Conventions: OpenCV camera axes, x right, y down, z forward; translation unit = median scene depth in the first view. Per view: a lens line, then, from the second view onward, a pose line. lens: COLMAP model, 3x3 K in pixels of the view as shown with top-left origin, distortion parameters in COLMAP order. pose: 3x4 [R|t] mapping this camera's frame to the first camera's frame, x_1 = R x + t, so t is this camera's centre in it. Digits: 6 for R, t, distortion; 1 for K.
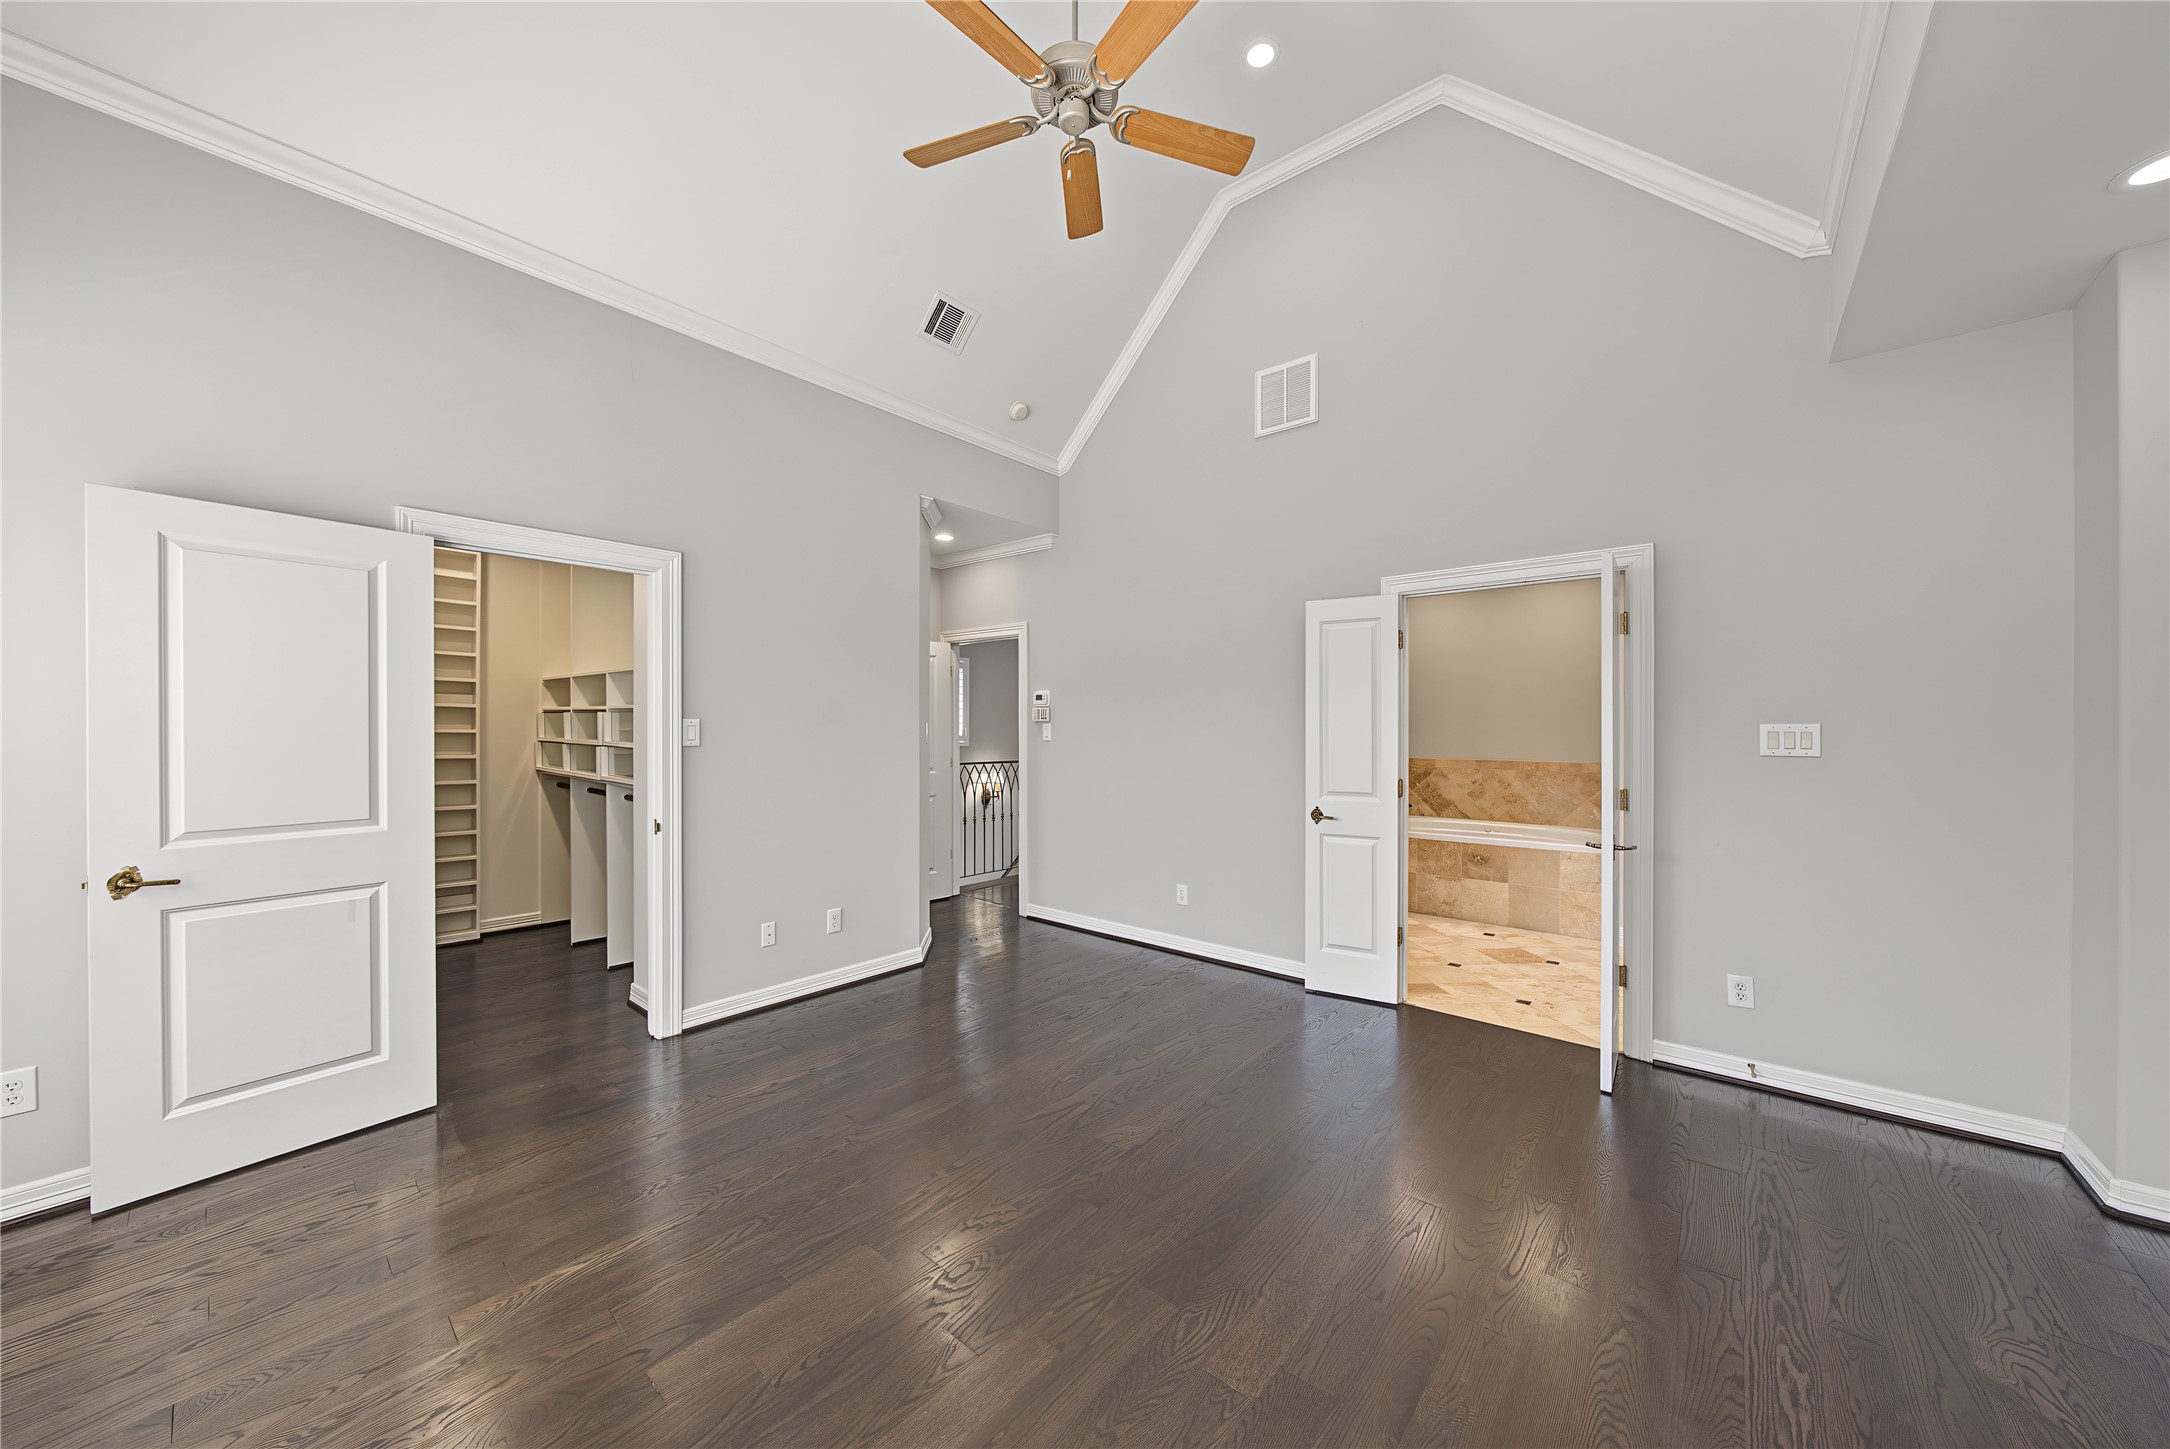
lens RADIAL K [[756.4, 0, 1090.6], [0, 756.4, 726.9], [0, 0, 1]] dist [-0.004772, 0.000022]
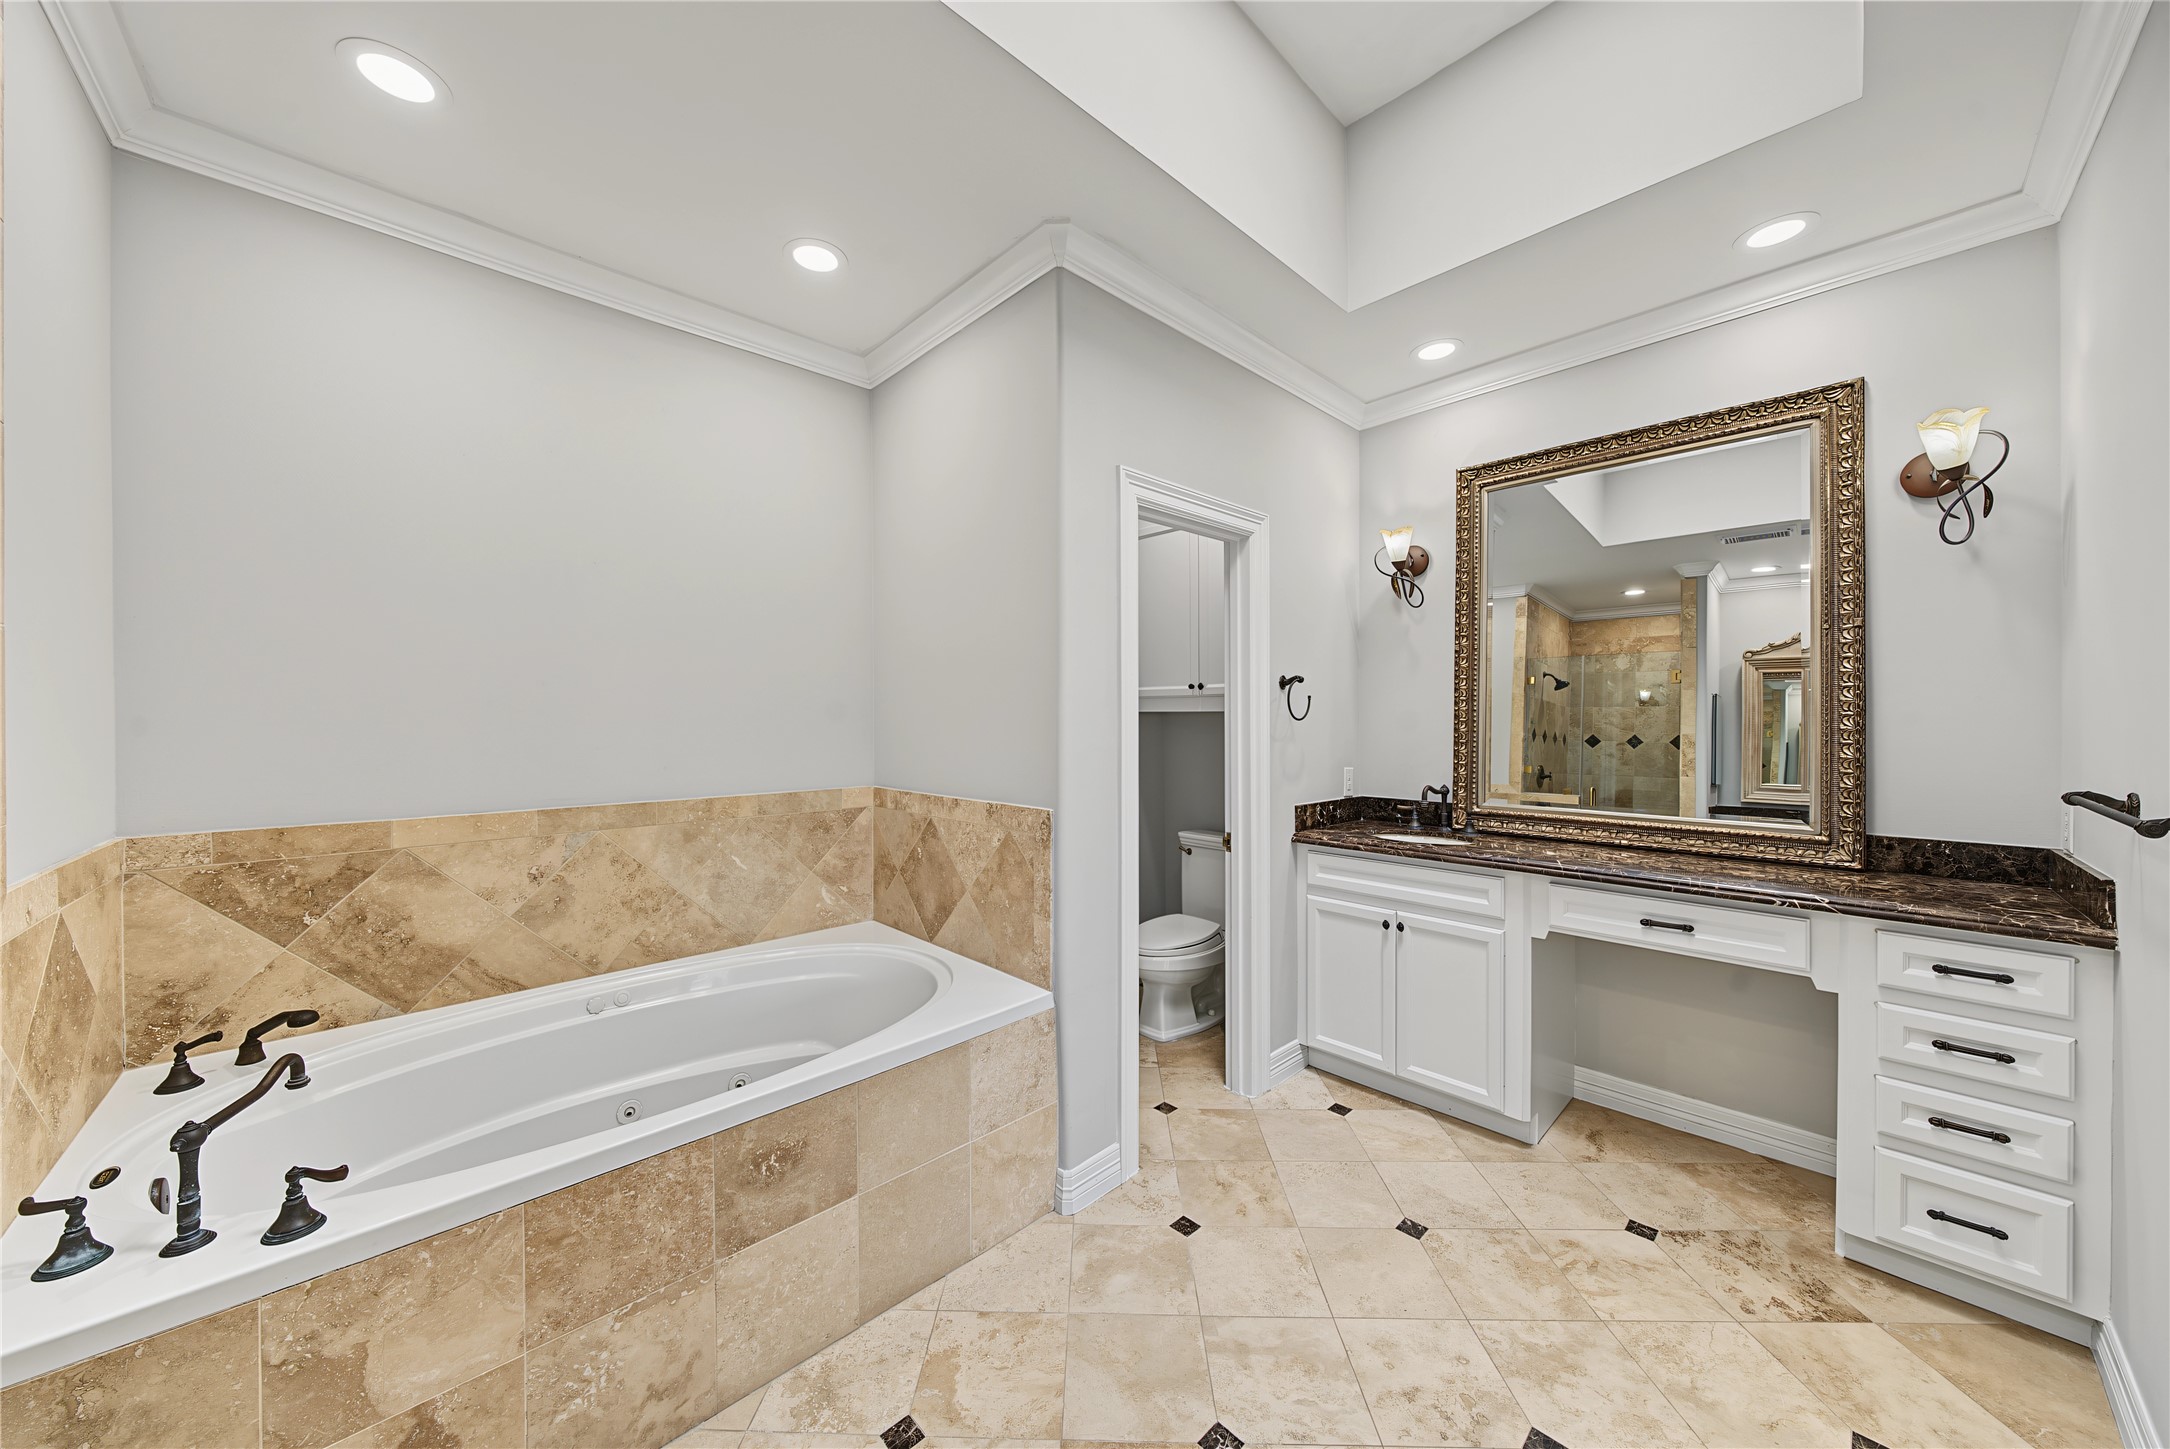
lens RADIAL K [[756.4, 0, 1095.8], [0, 756.4, 720.7], [0, 0, 1]] dist [-0.004772, 0.000022]
pose [[0.129066, -0.005560, 0.991620, 0.219620], [0.005238, 0.999974, 0.004925, 0.003304], [-0.991622, 0.004559, 0.129092, 0.758112]]
